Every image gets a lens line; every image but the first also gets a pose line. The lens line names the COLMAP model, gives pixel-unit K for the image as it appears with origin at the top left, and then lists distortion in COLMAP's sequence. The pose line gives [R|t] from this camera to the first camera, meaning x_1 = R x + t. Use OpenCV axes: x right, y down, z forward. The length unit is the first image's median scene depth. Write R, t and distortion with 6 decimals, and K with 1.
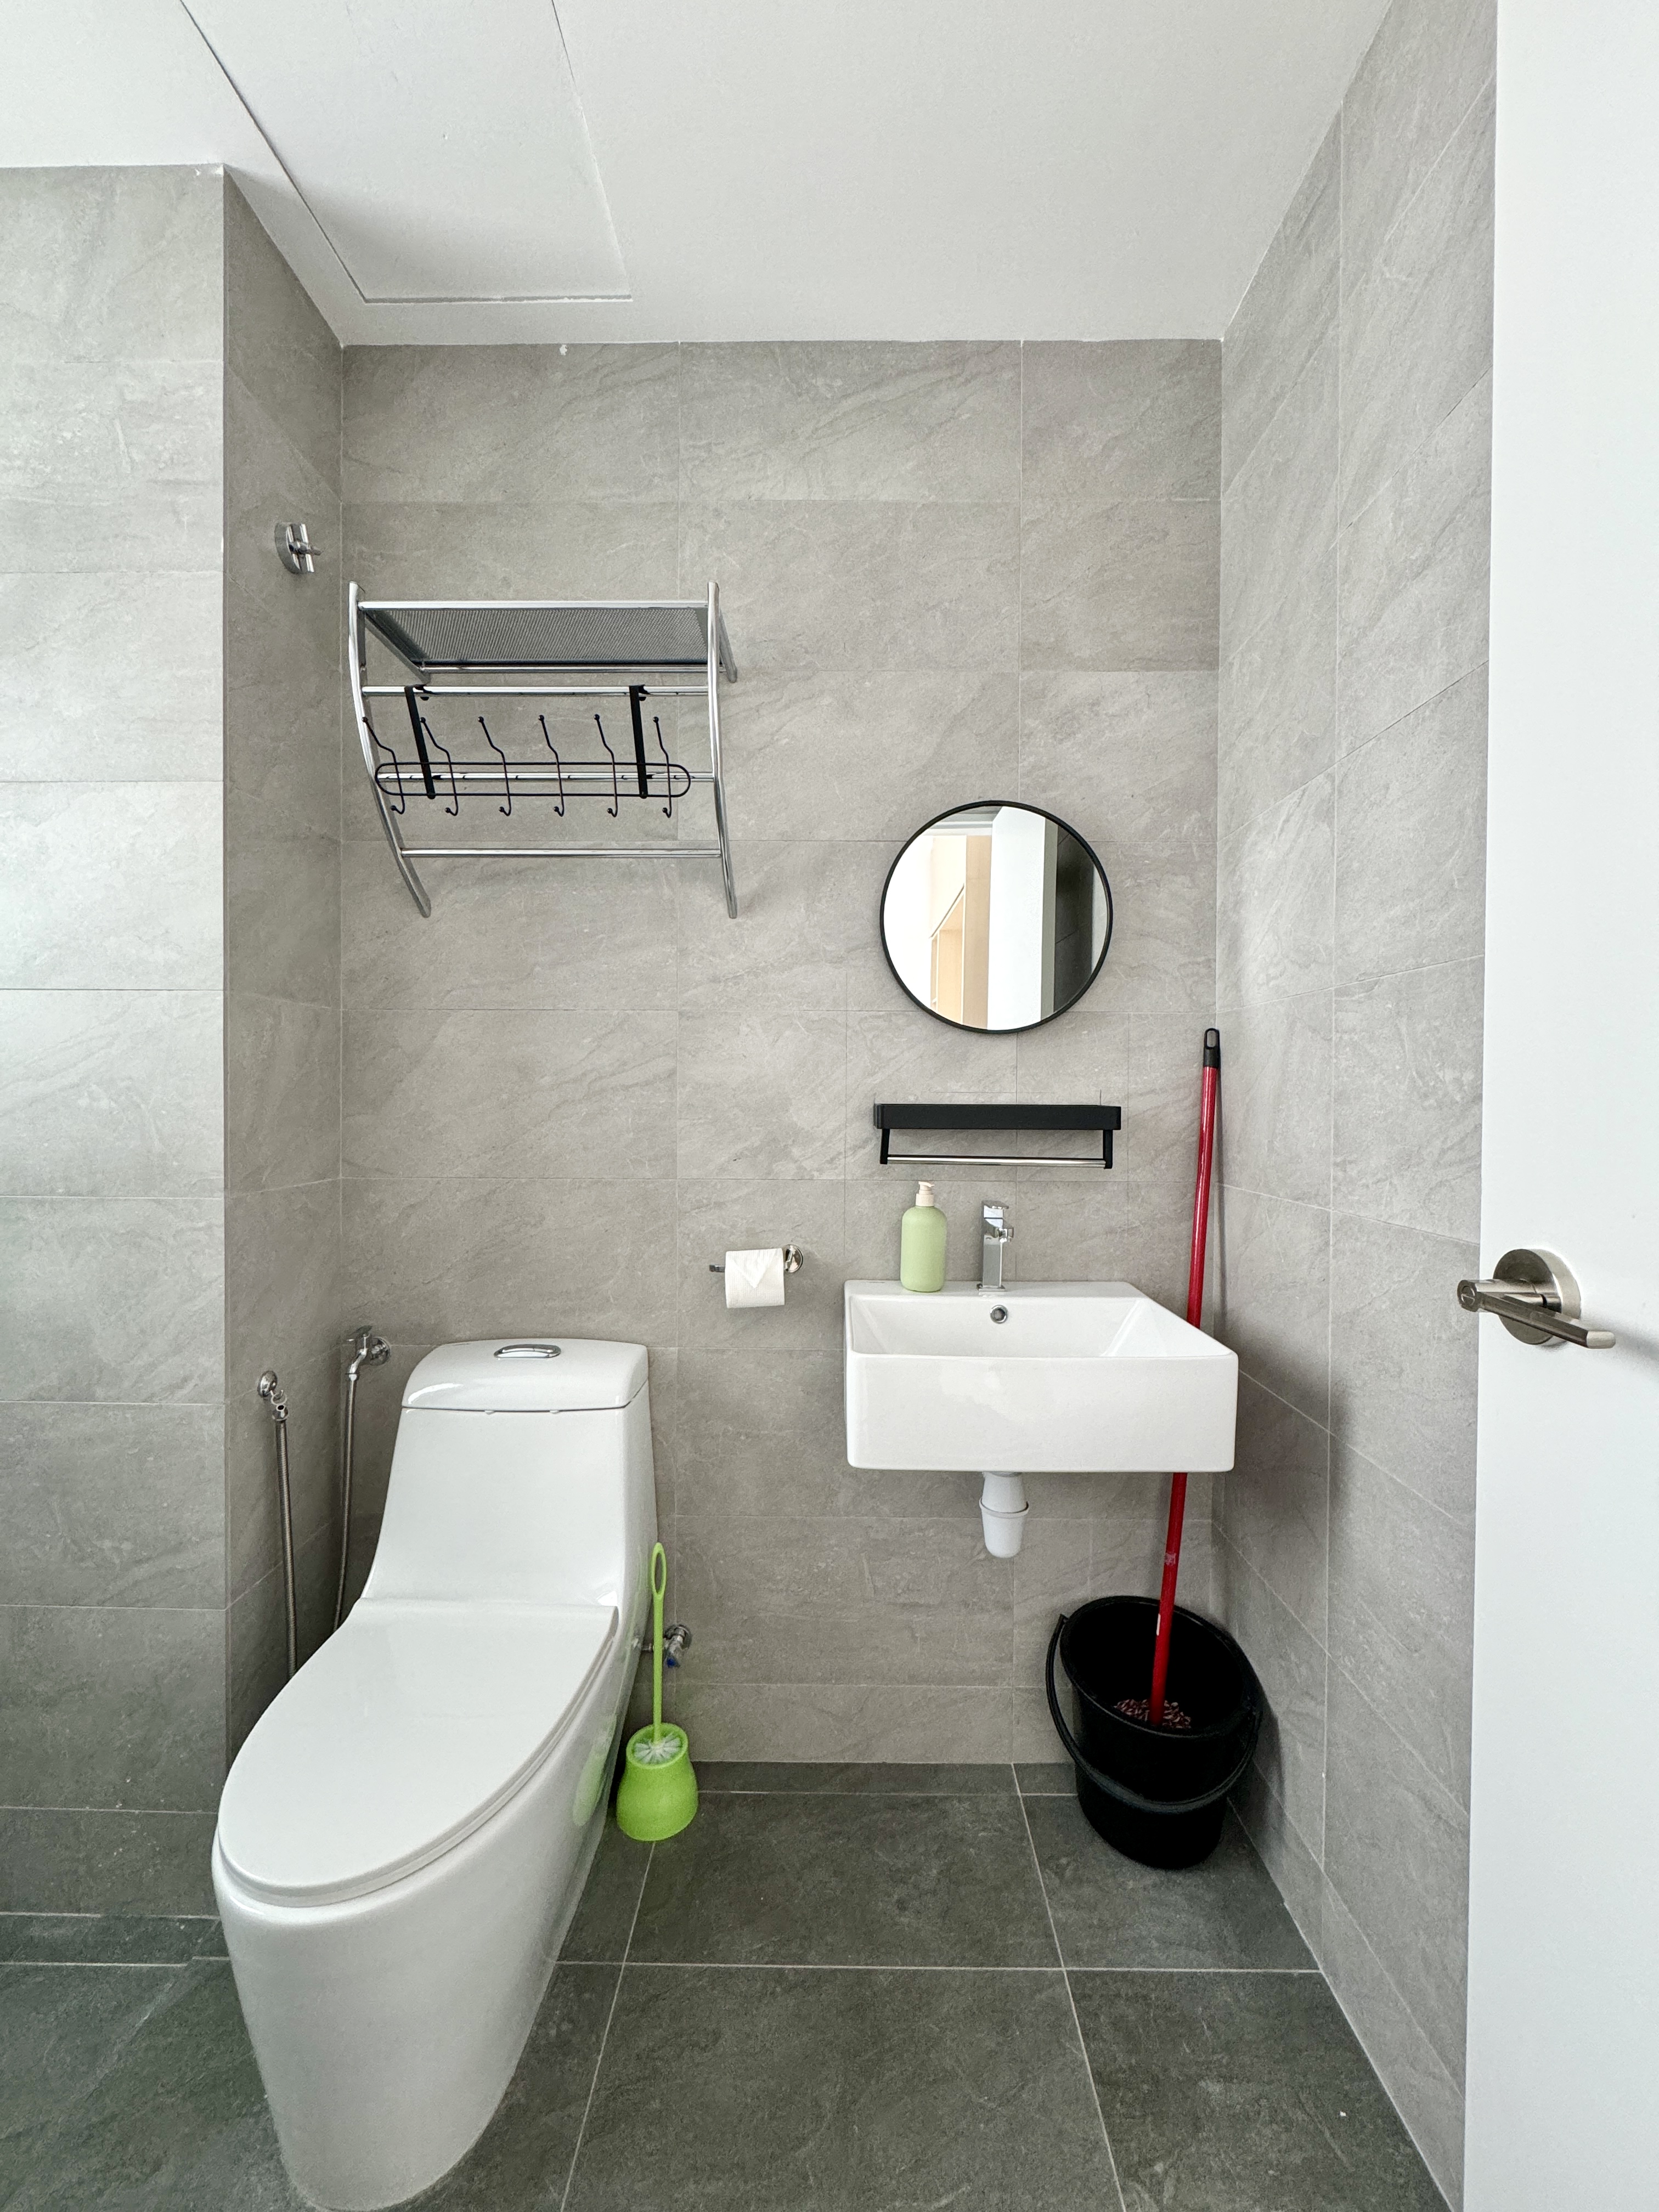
lens RADIAL K [[881.3, 0, 823.9], [0, 881.3, 1108.3], [0, 0, 1]] dist [-0.002692, 0.000280]
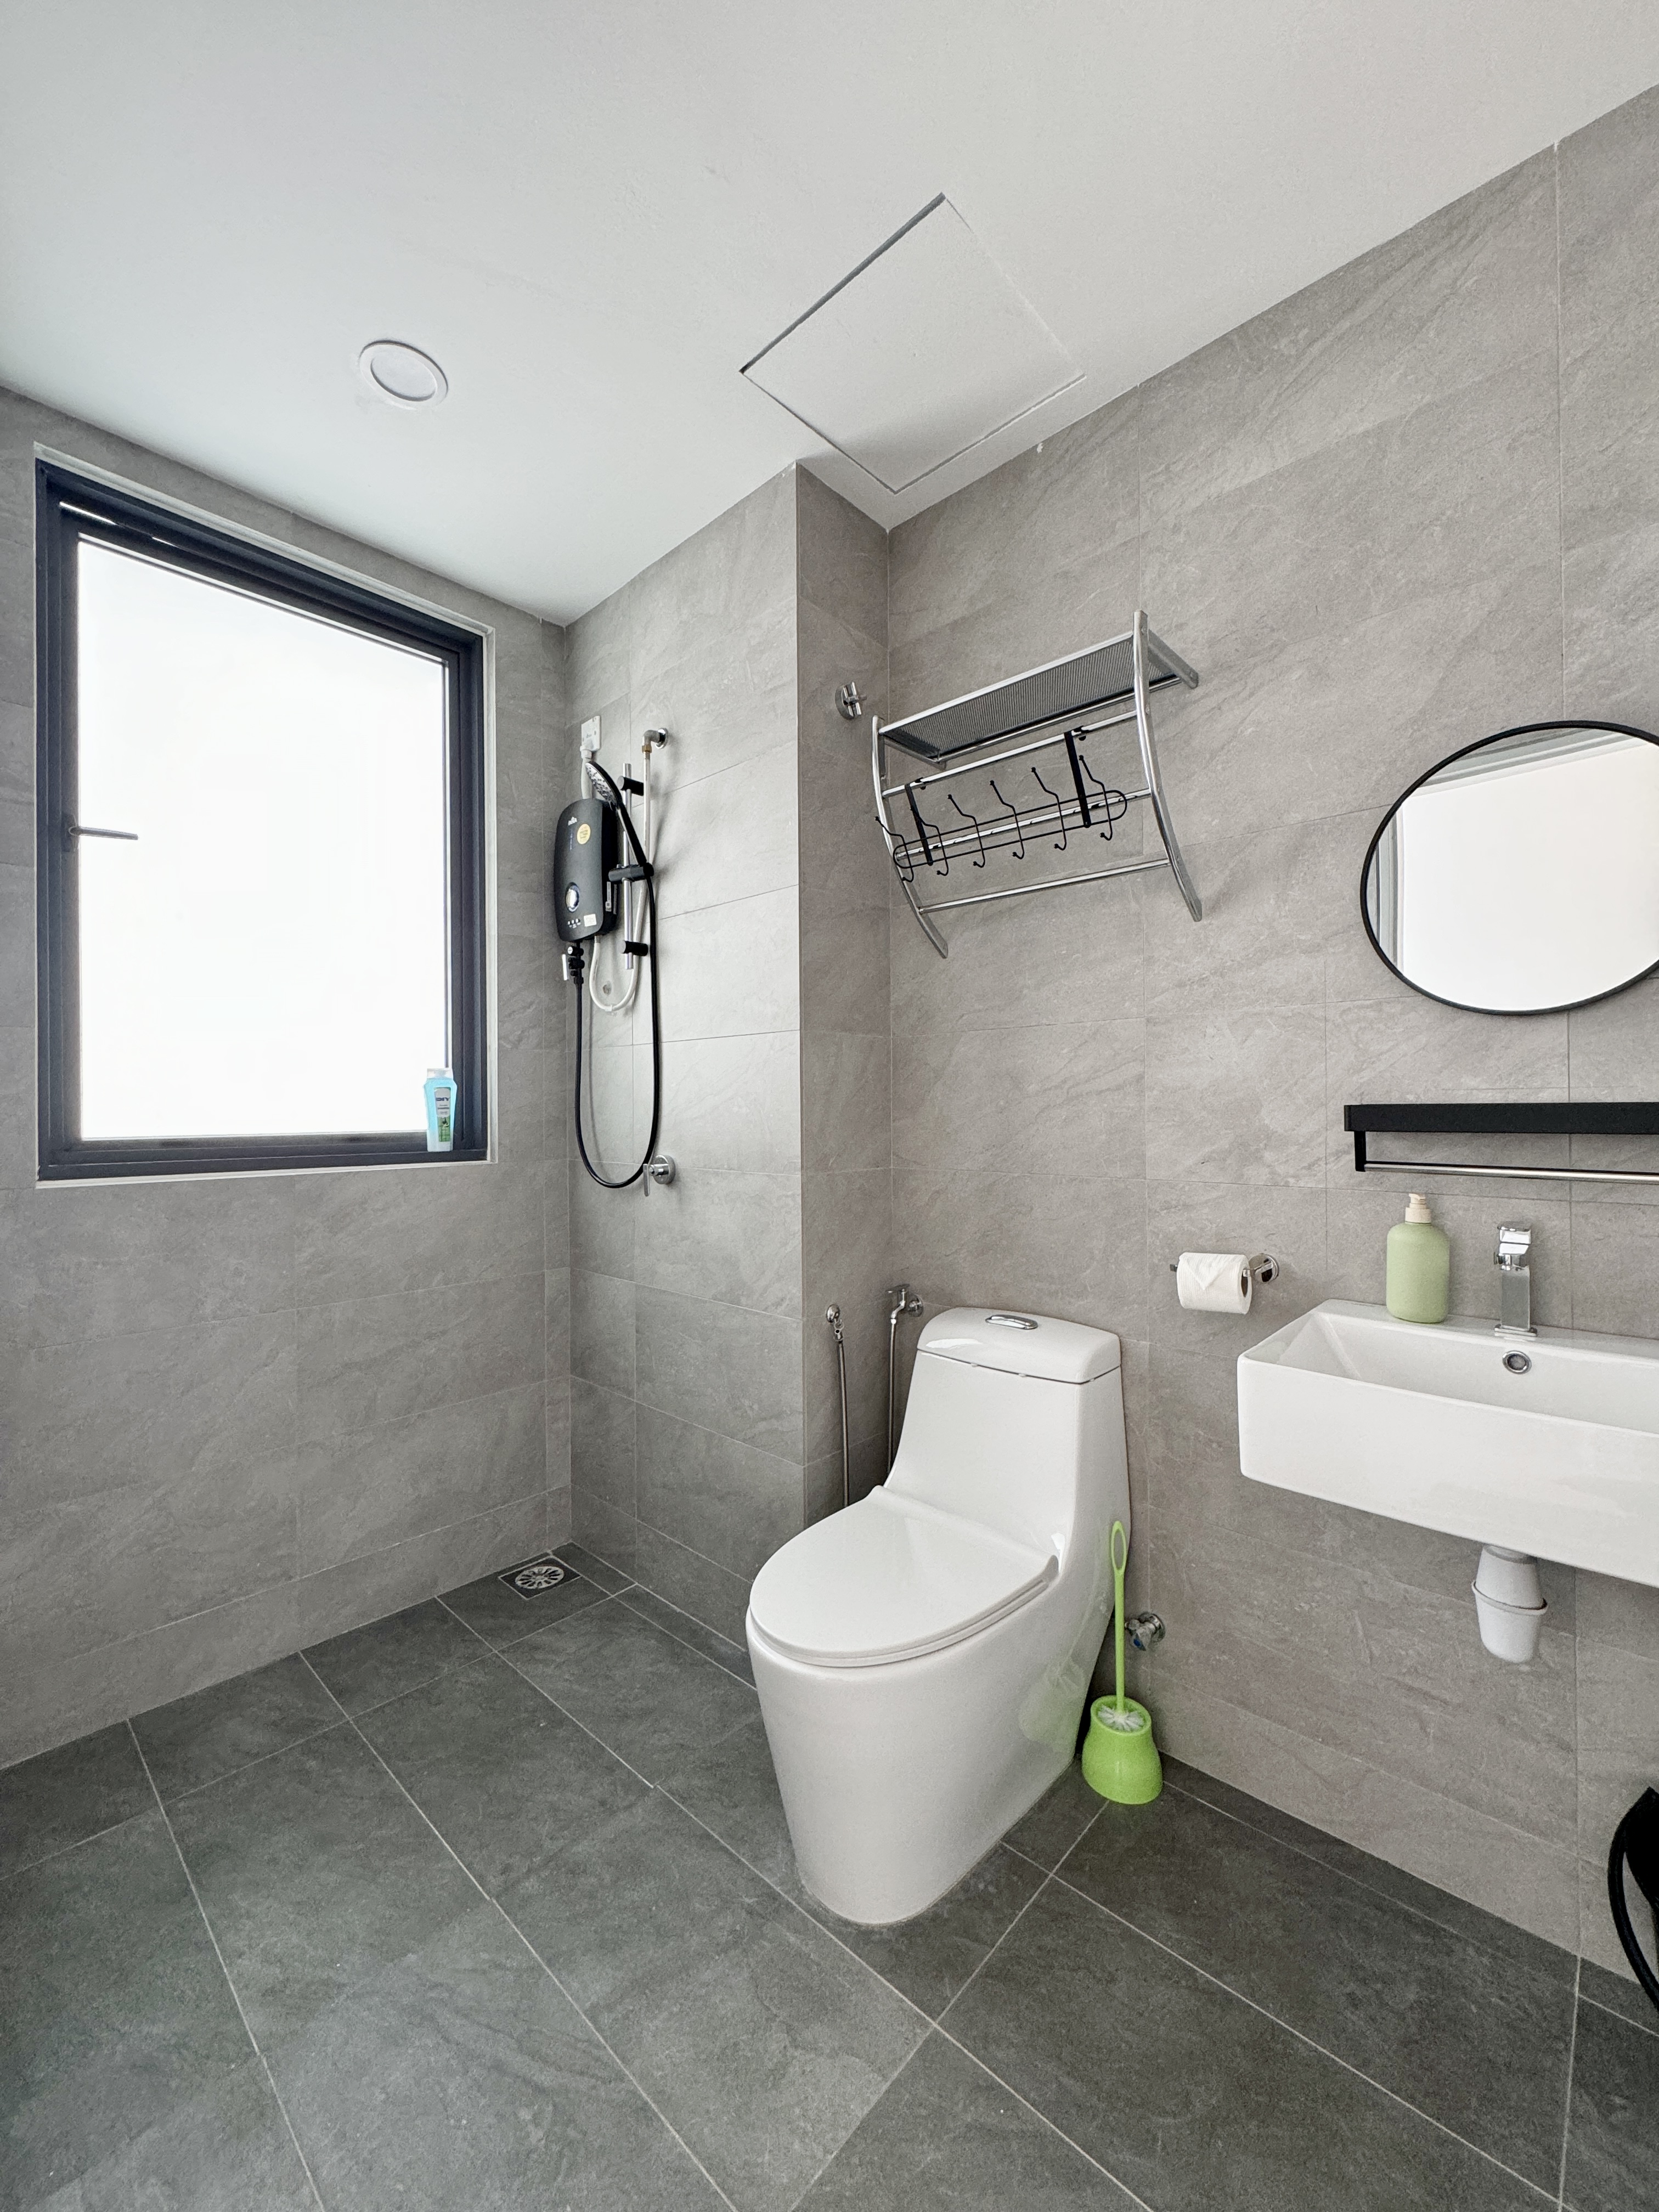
lens RADIAL K [[881.3, 0, 823.9], [0, 881.3, 1108.3], [0, 0, 1]] dist [-0.002692, 0.000280]
pose [[0.737731, -0.009934, -0.675021, 0.260622], [0.000898, 0.999905, -0.013734, 0.010679], [0.675094, 0.009526, 0.737670, -0.024144]]
